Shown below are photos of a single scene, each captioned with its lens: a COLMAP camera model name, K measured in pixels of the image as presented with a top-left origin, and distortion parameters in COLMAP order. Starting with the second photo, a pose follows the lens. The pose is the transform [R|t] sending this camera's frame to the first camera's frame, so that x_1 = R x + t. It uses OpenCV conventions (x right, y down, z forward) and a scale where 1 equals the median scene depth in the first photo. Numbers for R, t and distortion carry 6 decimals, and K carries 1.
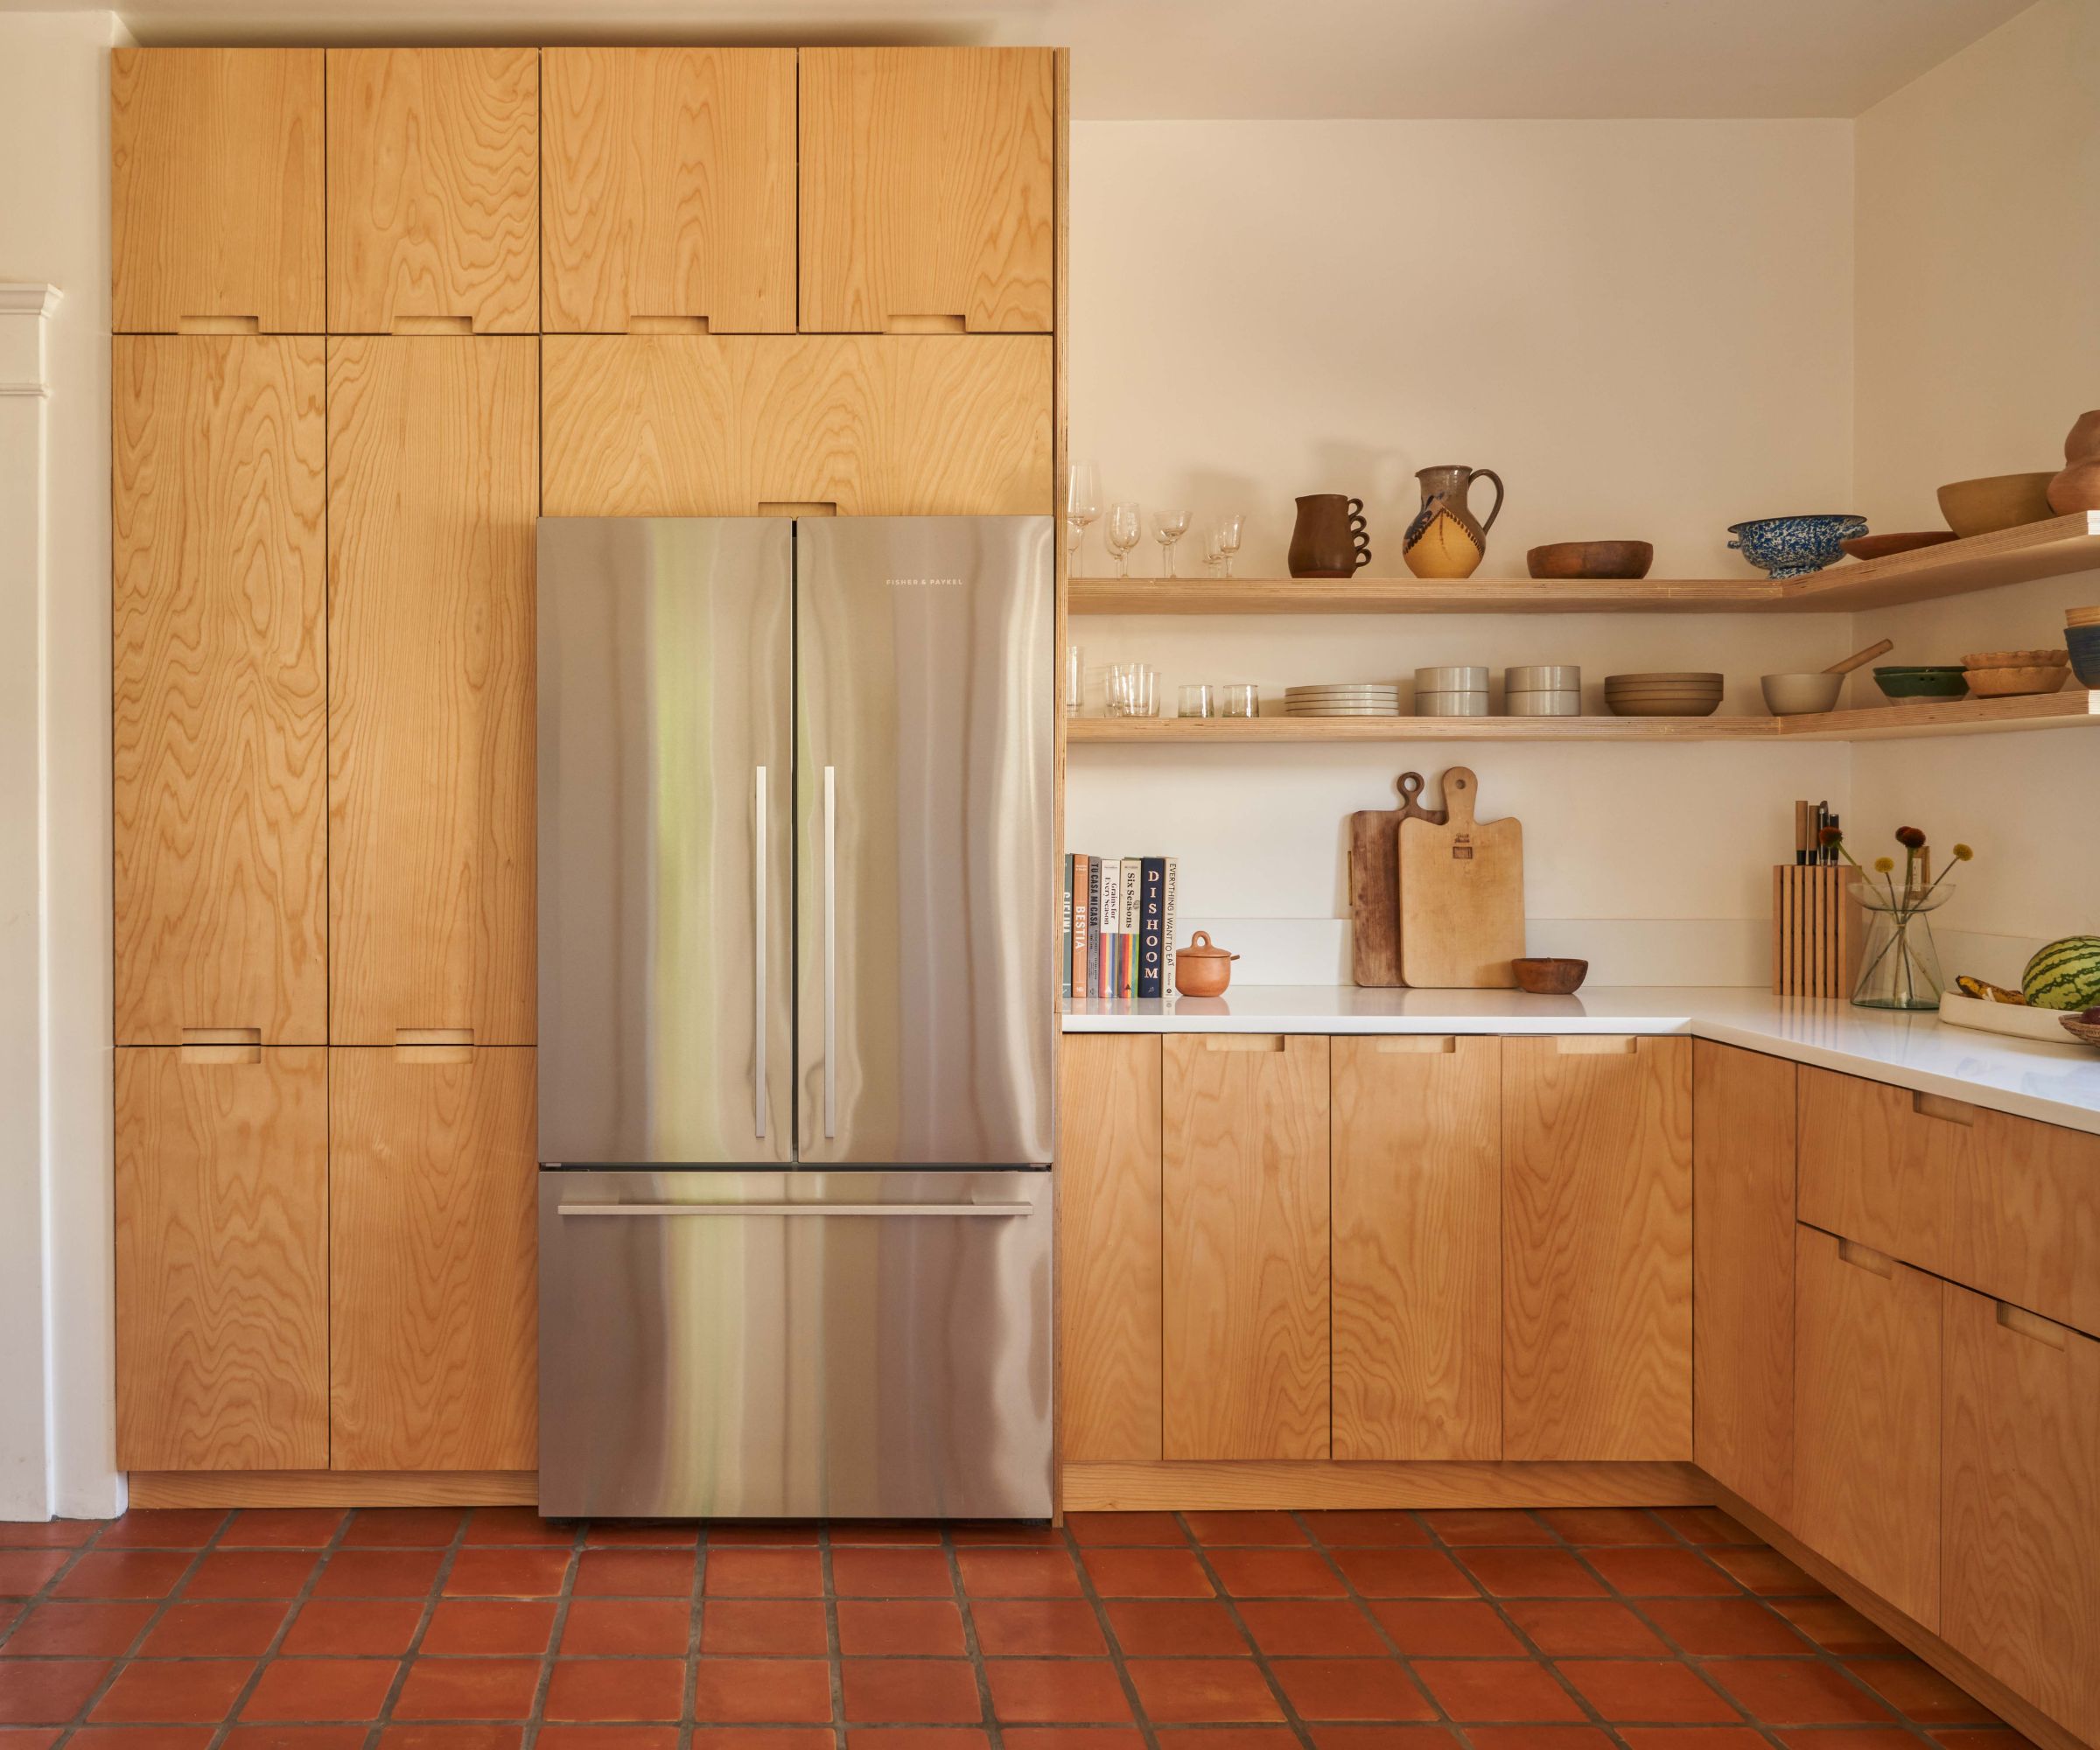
lens RADIAL K [[2734.5, 0, 1048.7], [0, 2734.5, 869.9], [0, 0, 1]] dist [0.067866, 0.000000]
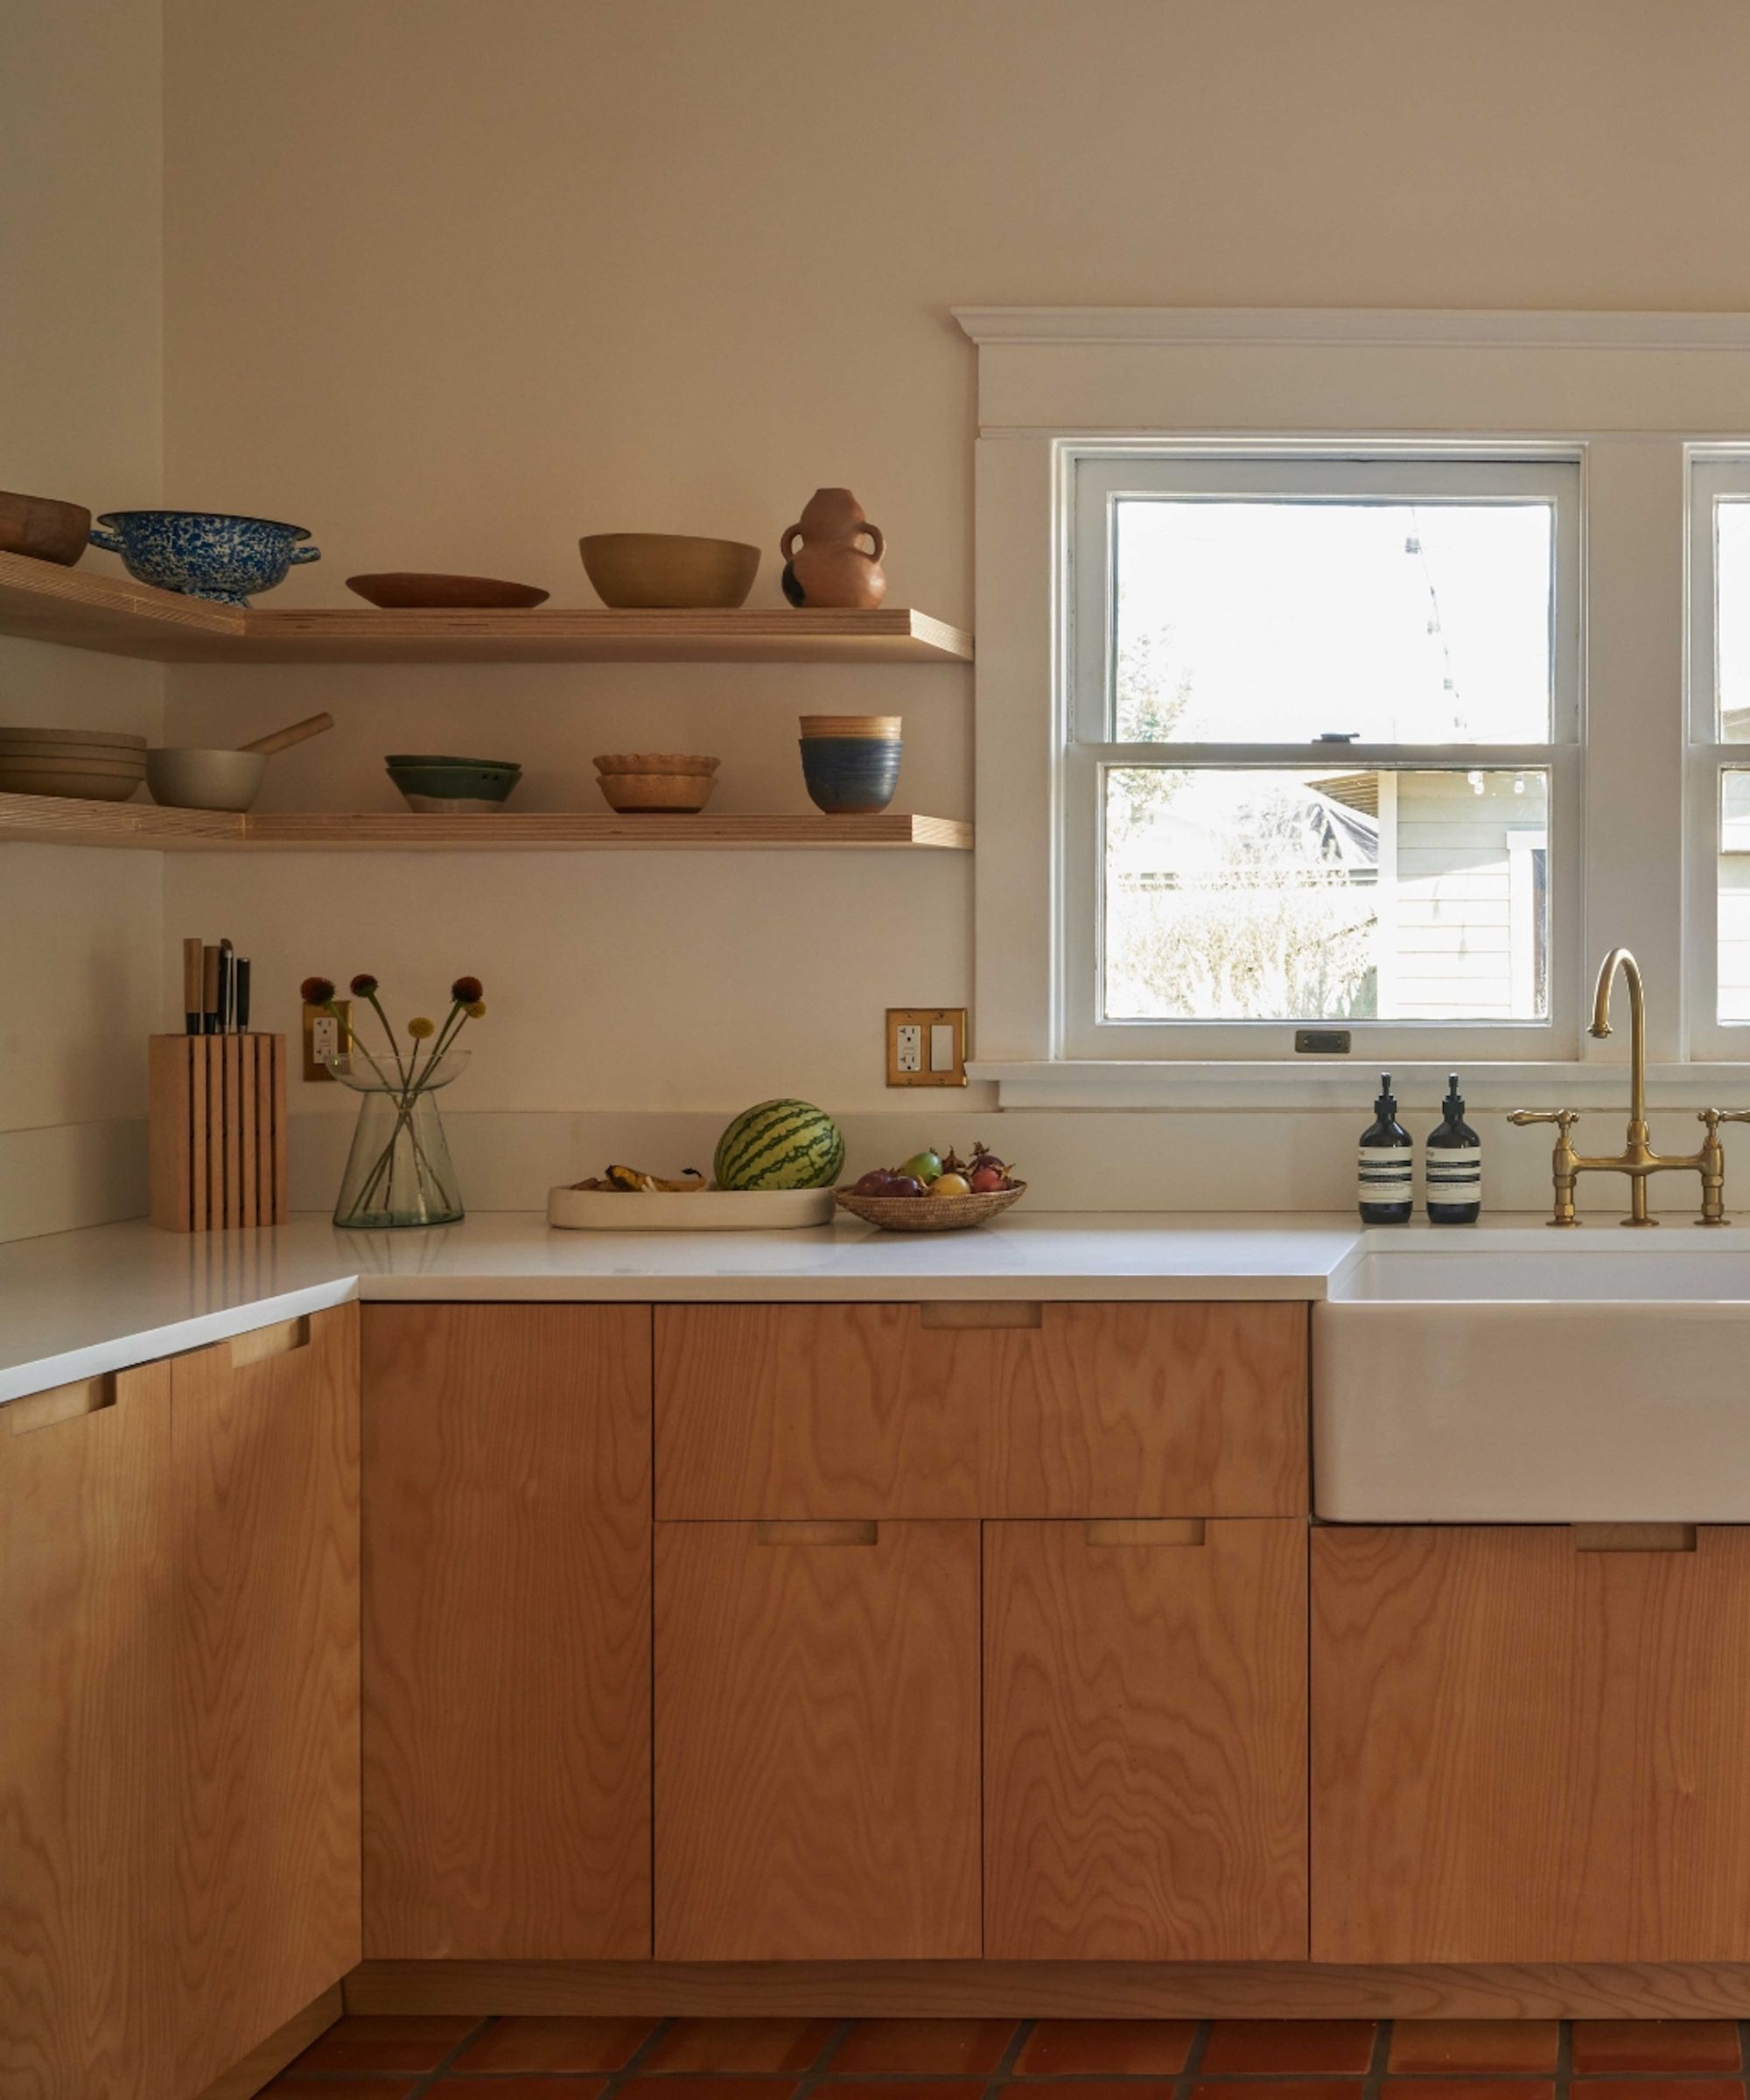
lens RADIAL K [[2734.5, 0, 861.3], [0, 2734.5, 965.1], [0, 0, 1]] dist [0.067866, 0.000000]
pose [[-0.038227, -0.016520, 0.999133, -0.432089], [0.019394, 0.999663, 0.017271, -0.029394], [-0.999081, 0.020038, -0.037894, 0.928614]]
